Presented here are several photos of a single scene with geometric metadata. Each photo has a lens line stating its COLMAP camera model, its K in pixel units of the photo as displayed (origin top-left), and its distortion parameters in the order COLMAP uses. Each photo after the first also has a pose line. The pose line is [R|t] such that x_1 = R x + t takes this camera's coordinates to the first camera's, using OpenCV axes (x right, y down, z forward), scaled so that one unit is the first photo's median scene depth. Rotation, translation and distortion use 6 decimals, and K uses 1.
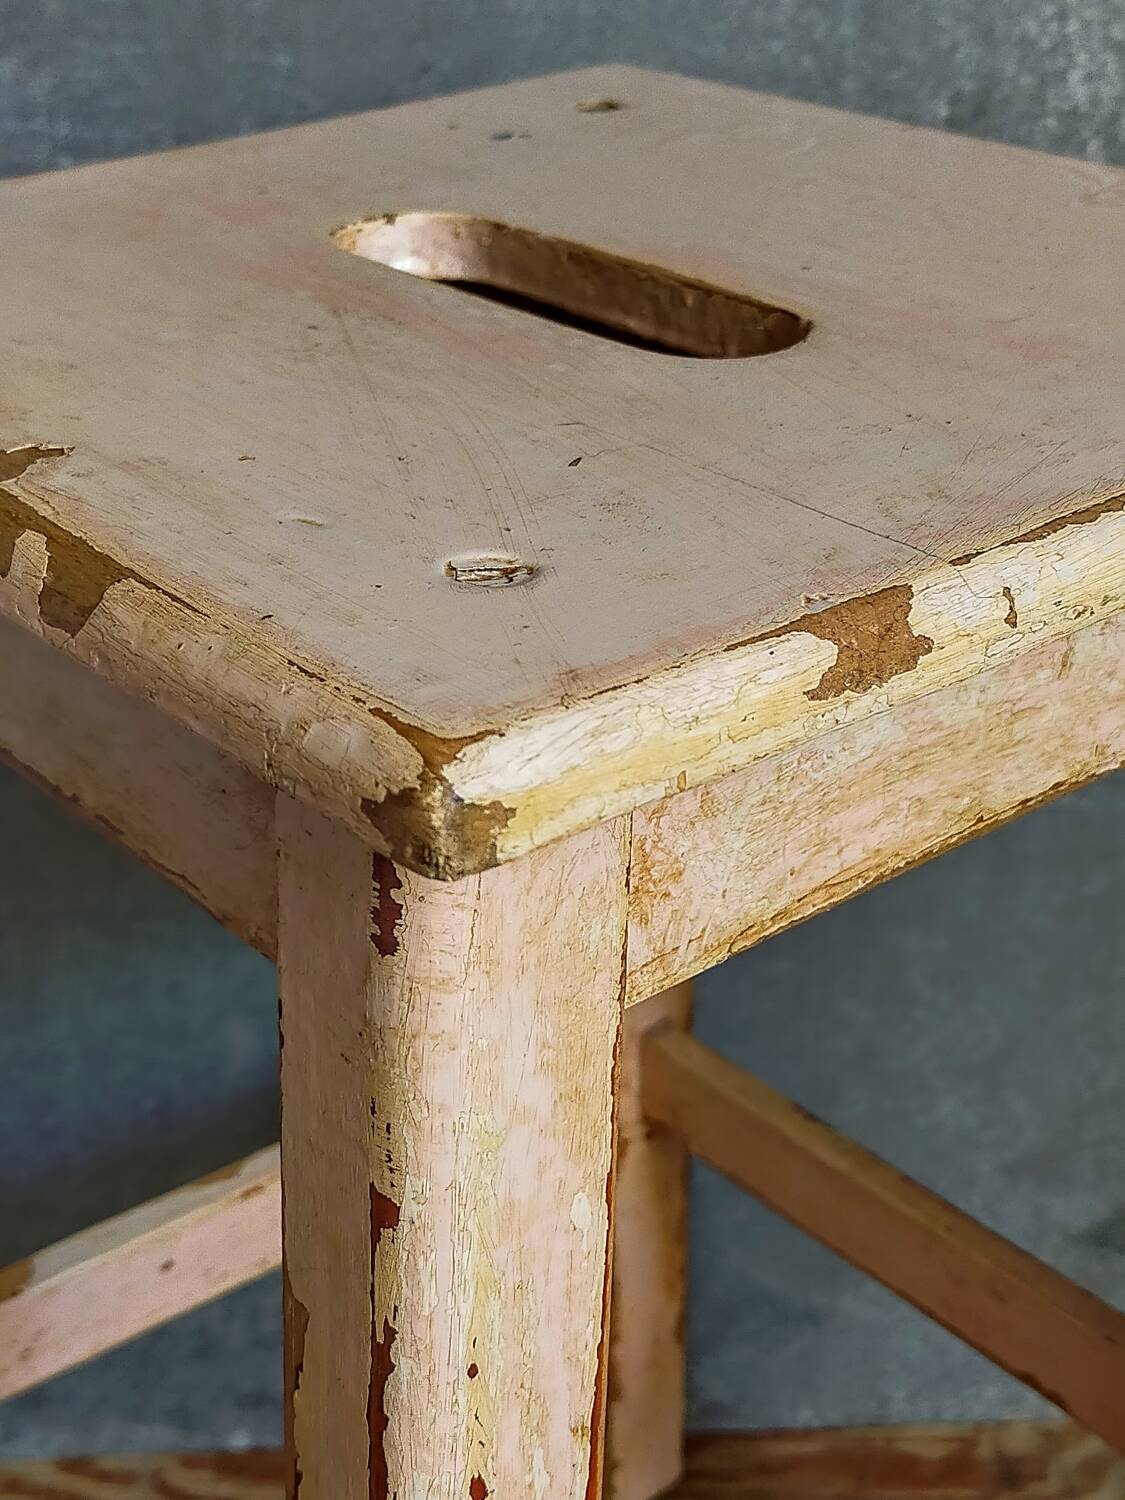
lens RADIAL K [[2276.4, 0, 561.5], [0, 2276.4, 749.7], [0, 0, 1]] dist [0.097067, -0.202711]
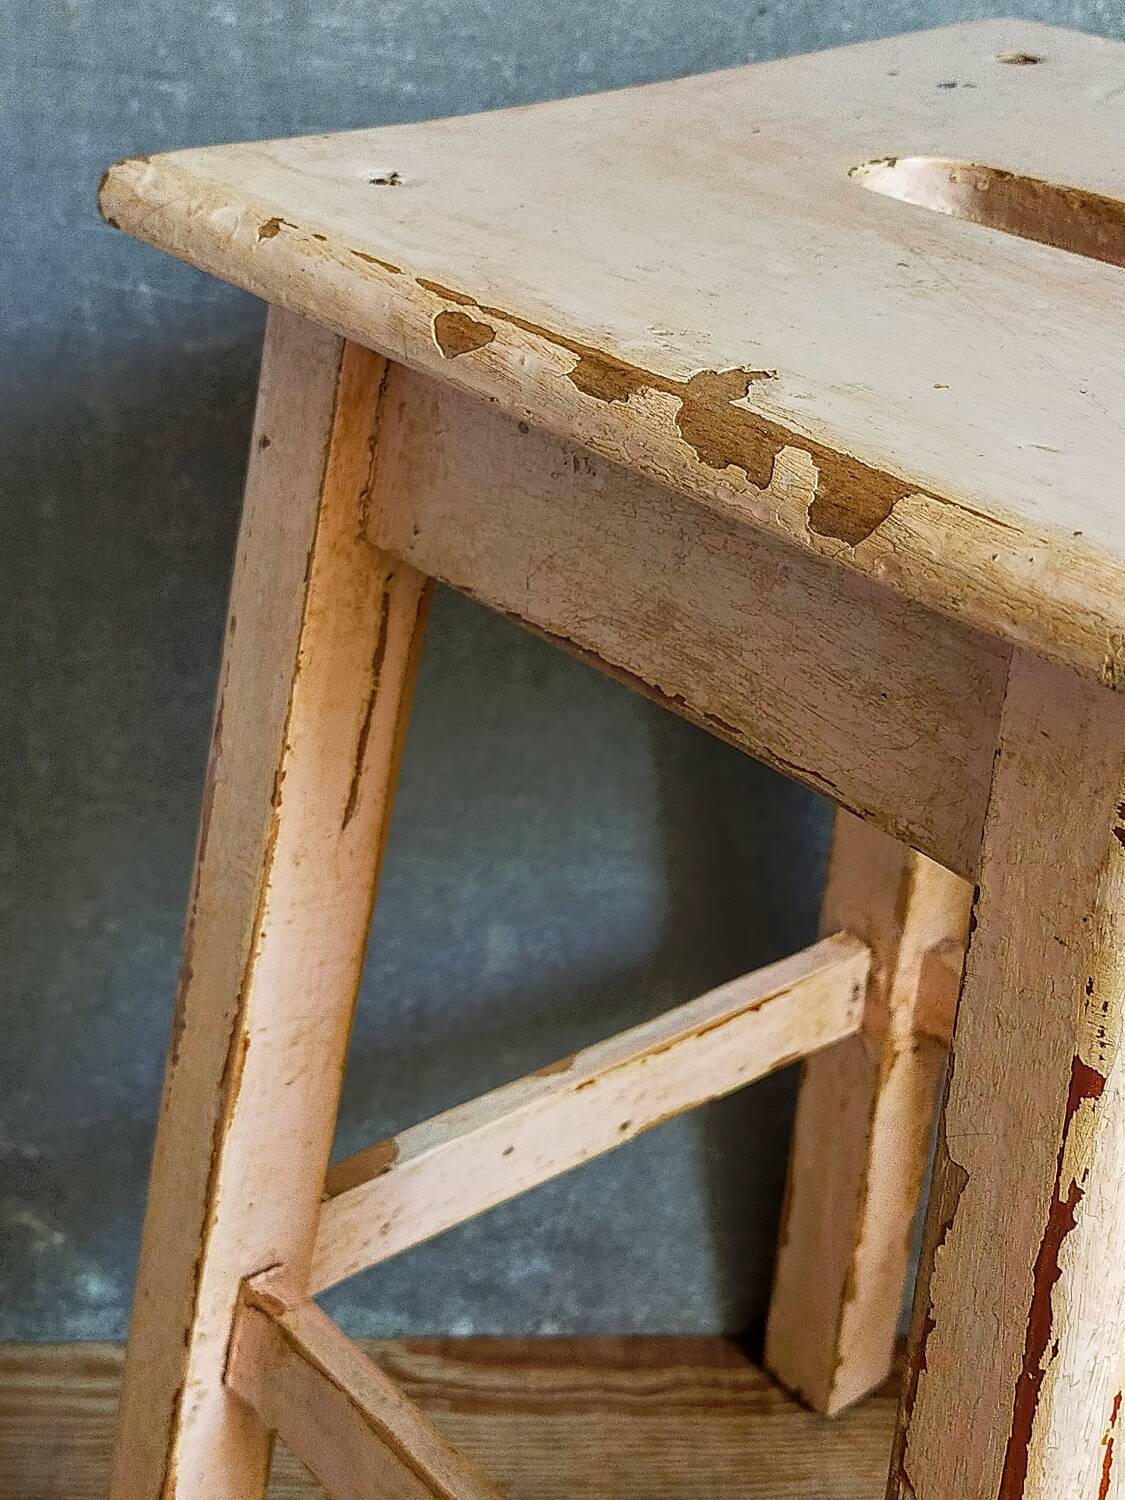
lens RADIAL K [[2268.2, 0, 566.1], [0, 2268.2, 750.6], [0, 0, 1]] dist [0.112496, -0.229685]
pose [[0.998854, 0.037734, 0.029442, -0.313669], [-0.038550, 0.998874, 0.027659, 0.019501], [-0.028366, -0.028762, 0.999184, -0.070009]]
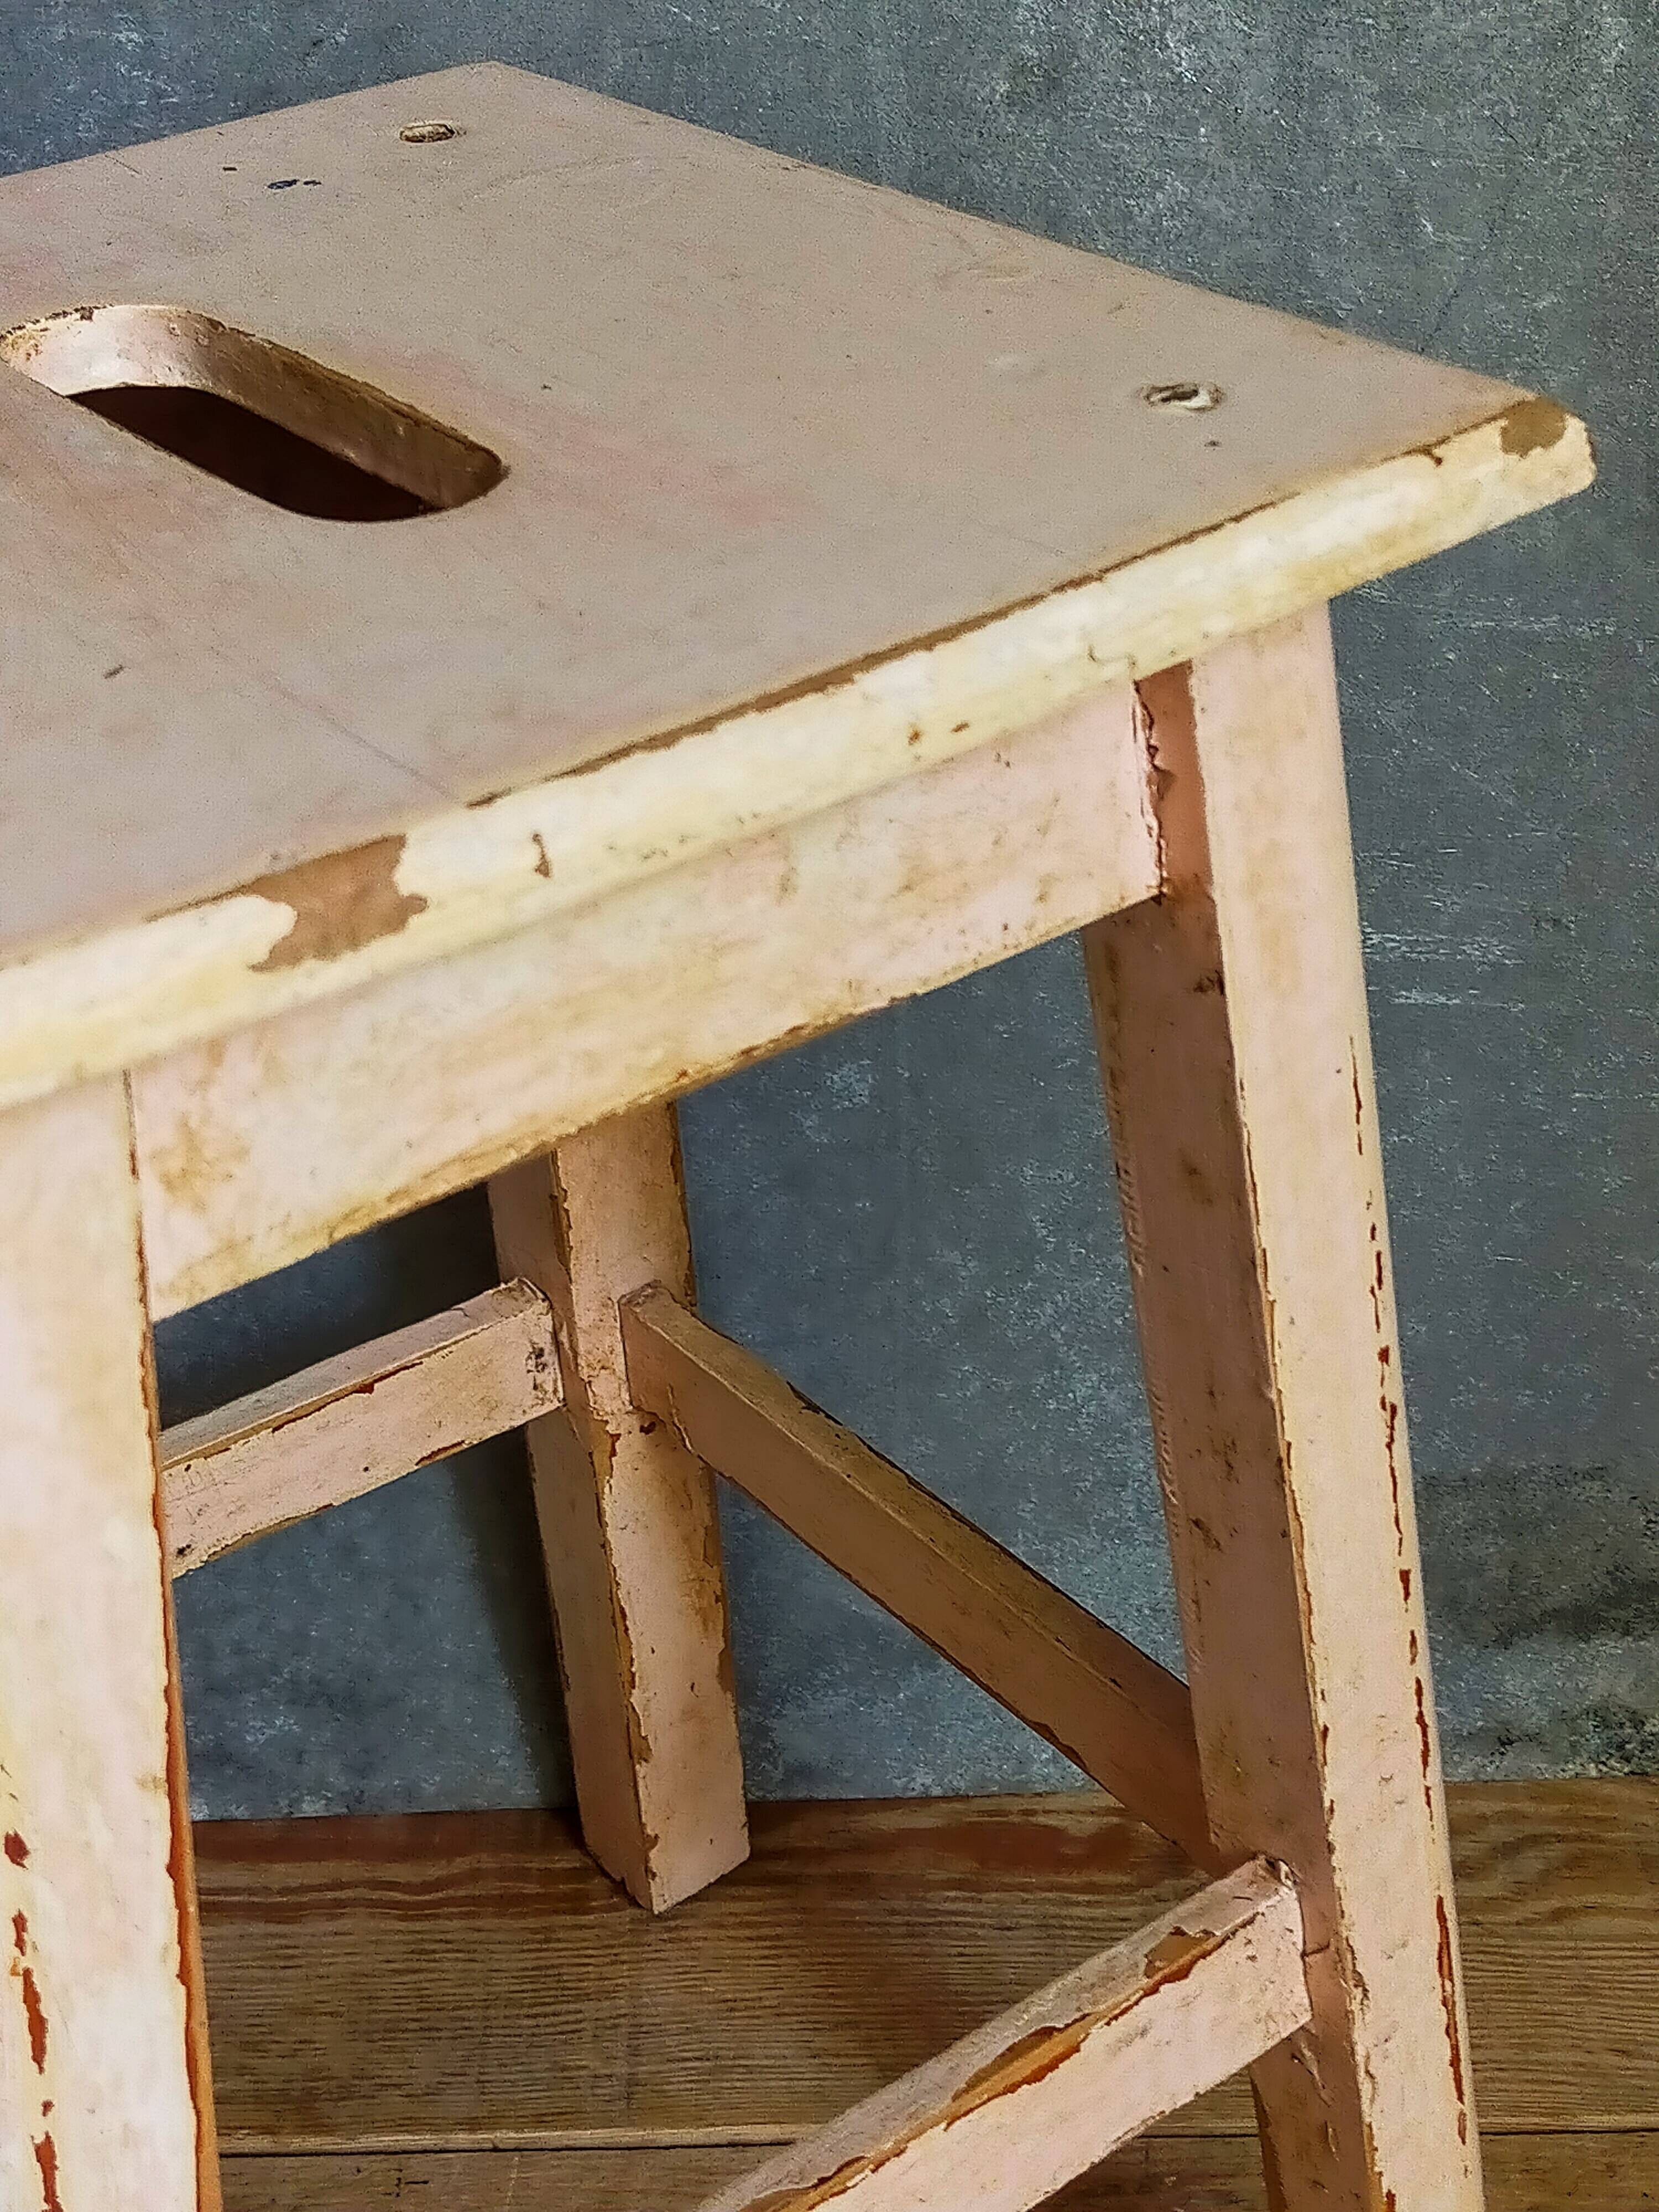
lens RADIAL K [[3262.8, 0, 838.0], [0, 3262.8, 1094.0], [0, 0, 1]] dist [0.086562, -0.051342]
pose [[0.998985, -0.006480, -0.044574, 0.305340], [0.009707, 0.997317, 0.072559, -0.050733], [0.043984, -0.072918, 0.996368, -0.206055]]
